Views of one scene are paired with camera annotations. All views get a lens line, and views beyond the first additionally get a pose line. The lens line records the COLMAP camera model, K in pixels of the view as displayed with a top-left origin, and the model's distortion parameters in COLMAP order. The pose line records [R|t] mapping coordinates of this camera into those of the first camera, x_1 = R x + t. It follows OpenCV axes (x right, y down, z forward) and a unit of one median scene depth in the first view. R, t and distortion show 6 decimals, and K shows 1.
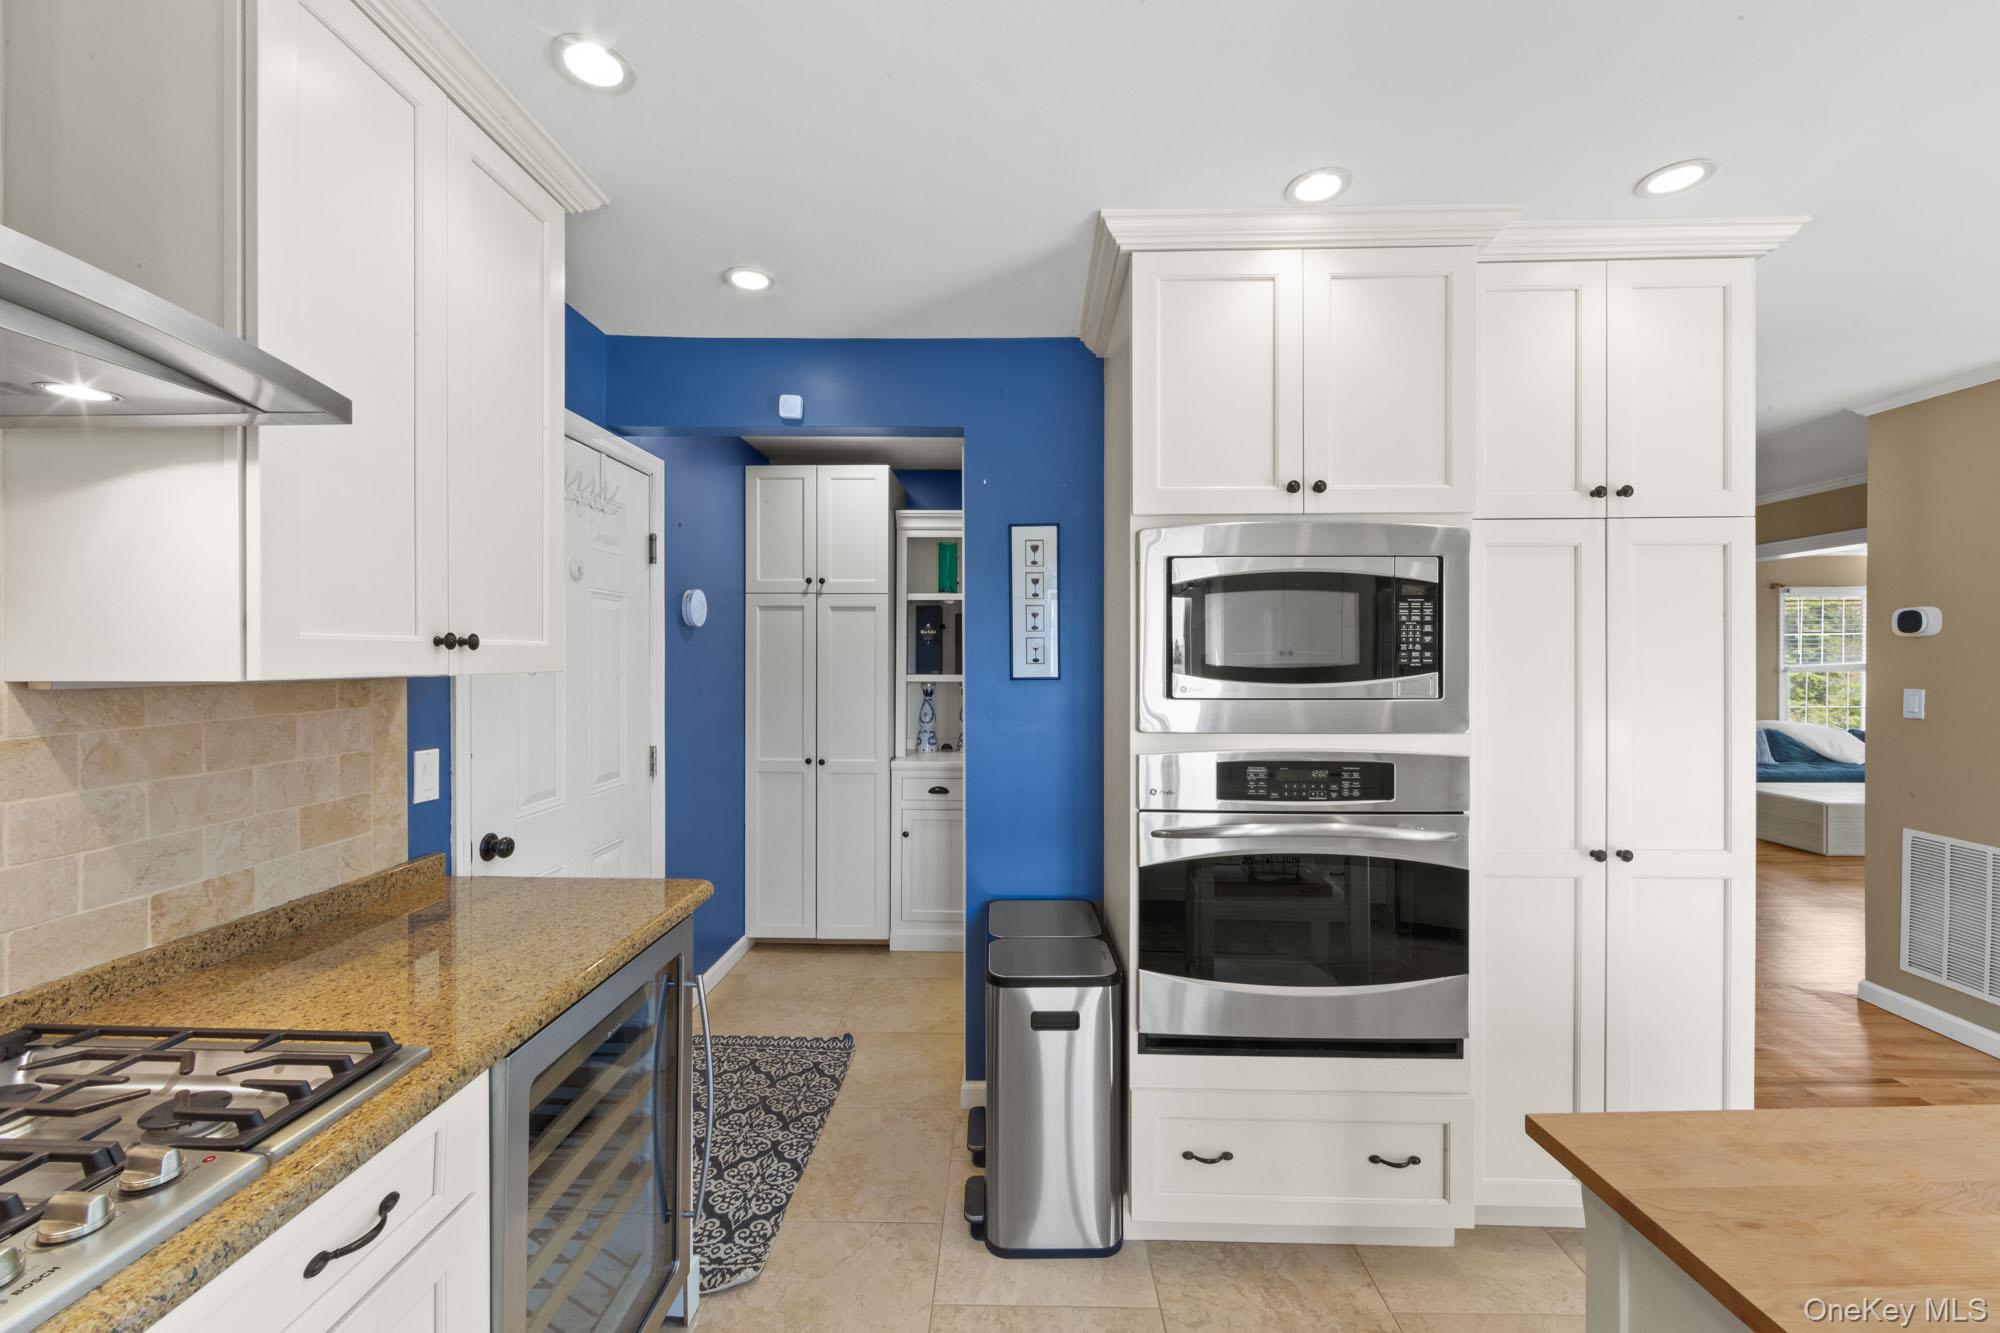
lens RADIAL K [[794.4, 0, 1001.2], [0, 794.4, 659.5], [0, 0, 1]] dist [-0.002418, -0.000634]
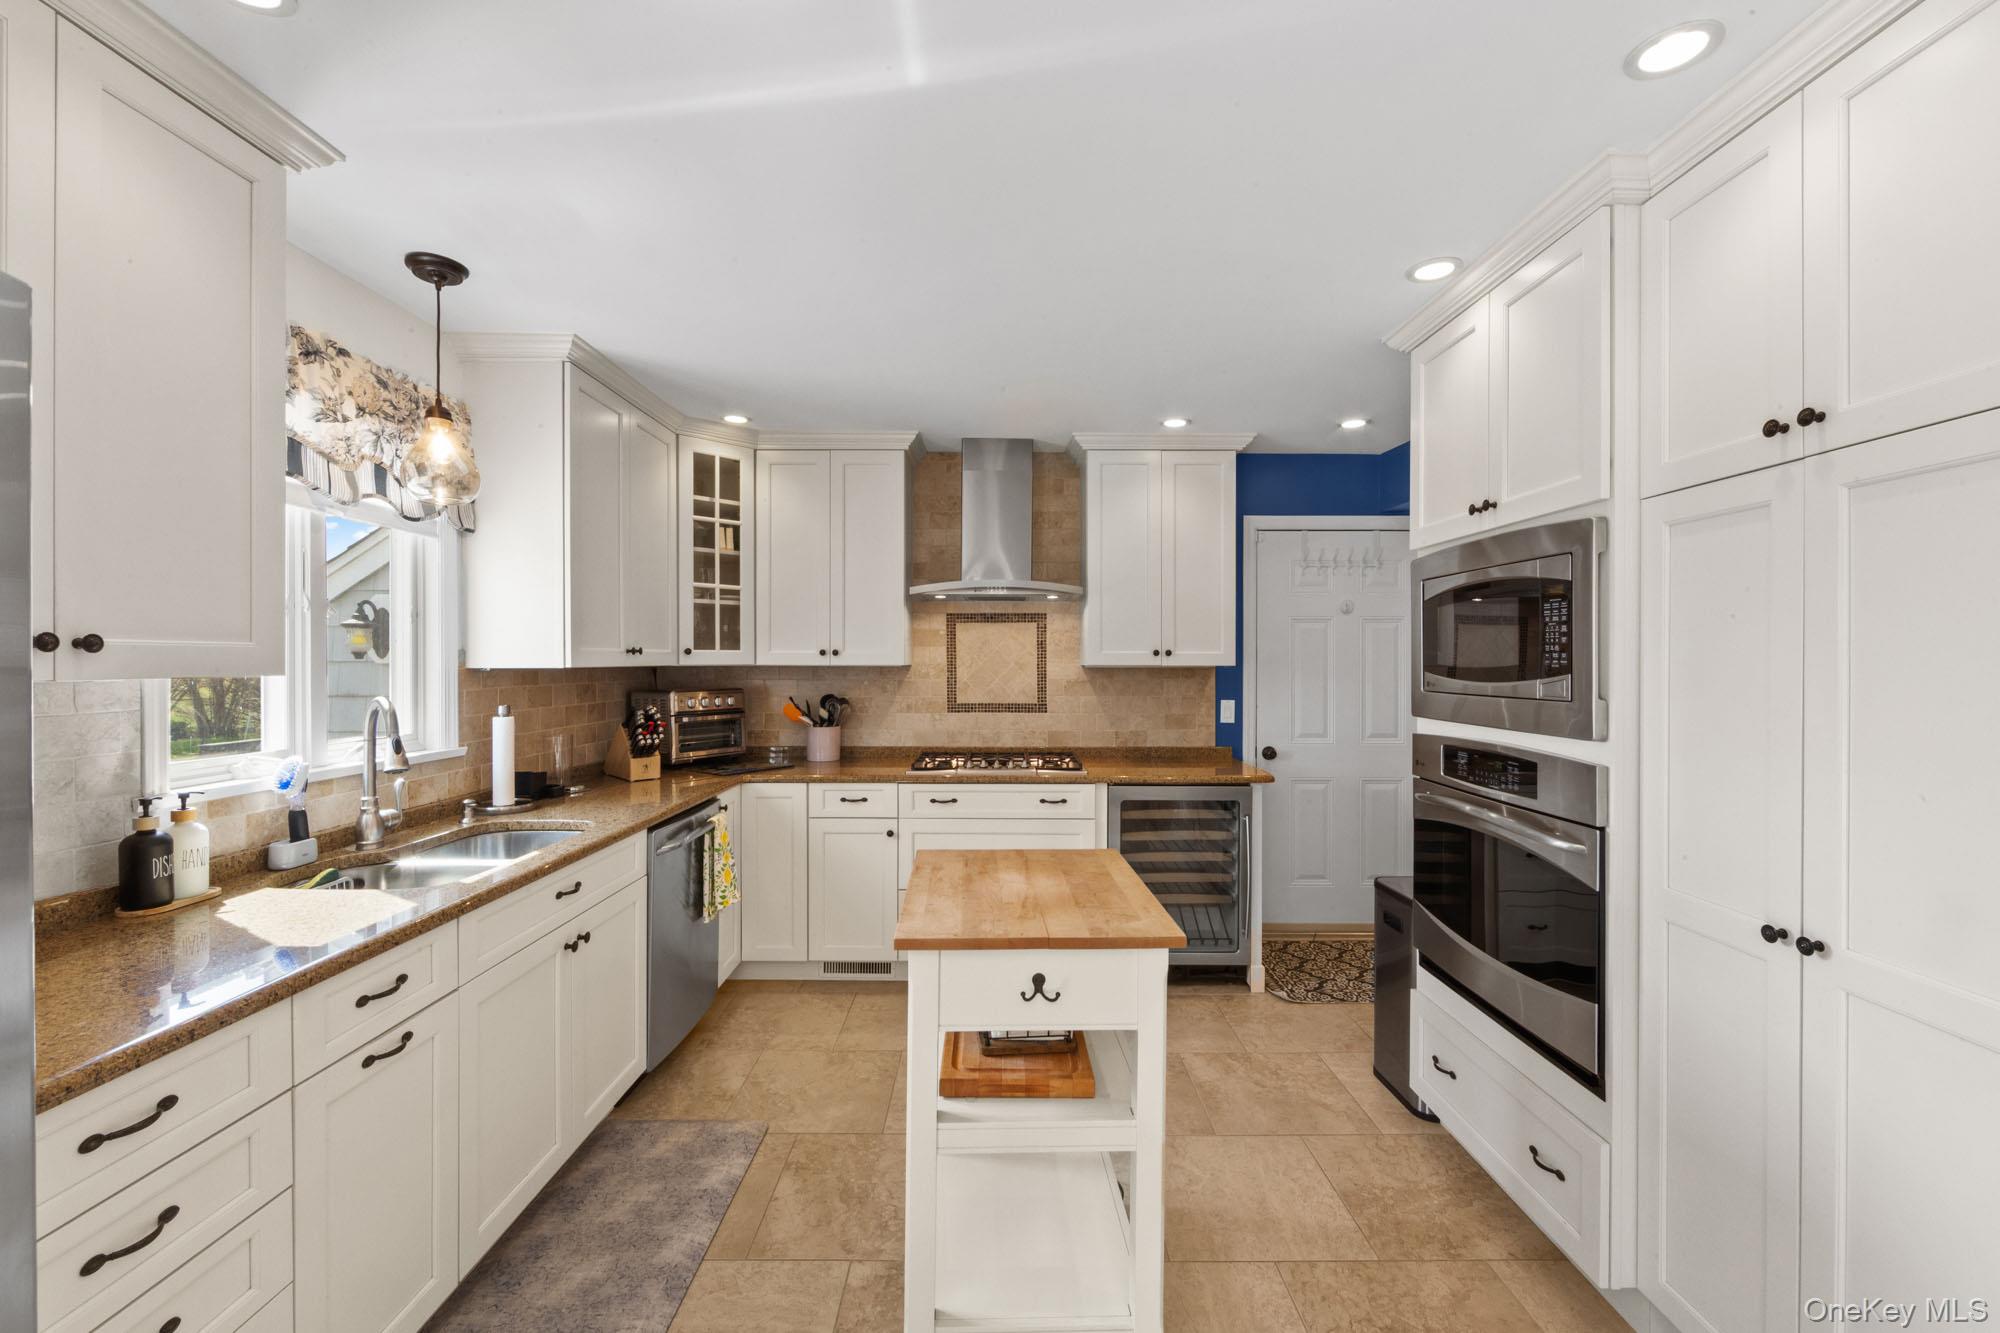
lens RADIAL K [[794.4, 0, 997.8], [0, 794.4, 666.1], [0, 0, 1]] dist [-0.002418, -0.000634]
pose [[0.024023, 0.008702, -0.999674, 1.486366], [-0.004056, 0.999955, 0.008607, 0.000808], [0.999703, 0.003848, 0.024058, 0.287227]]
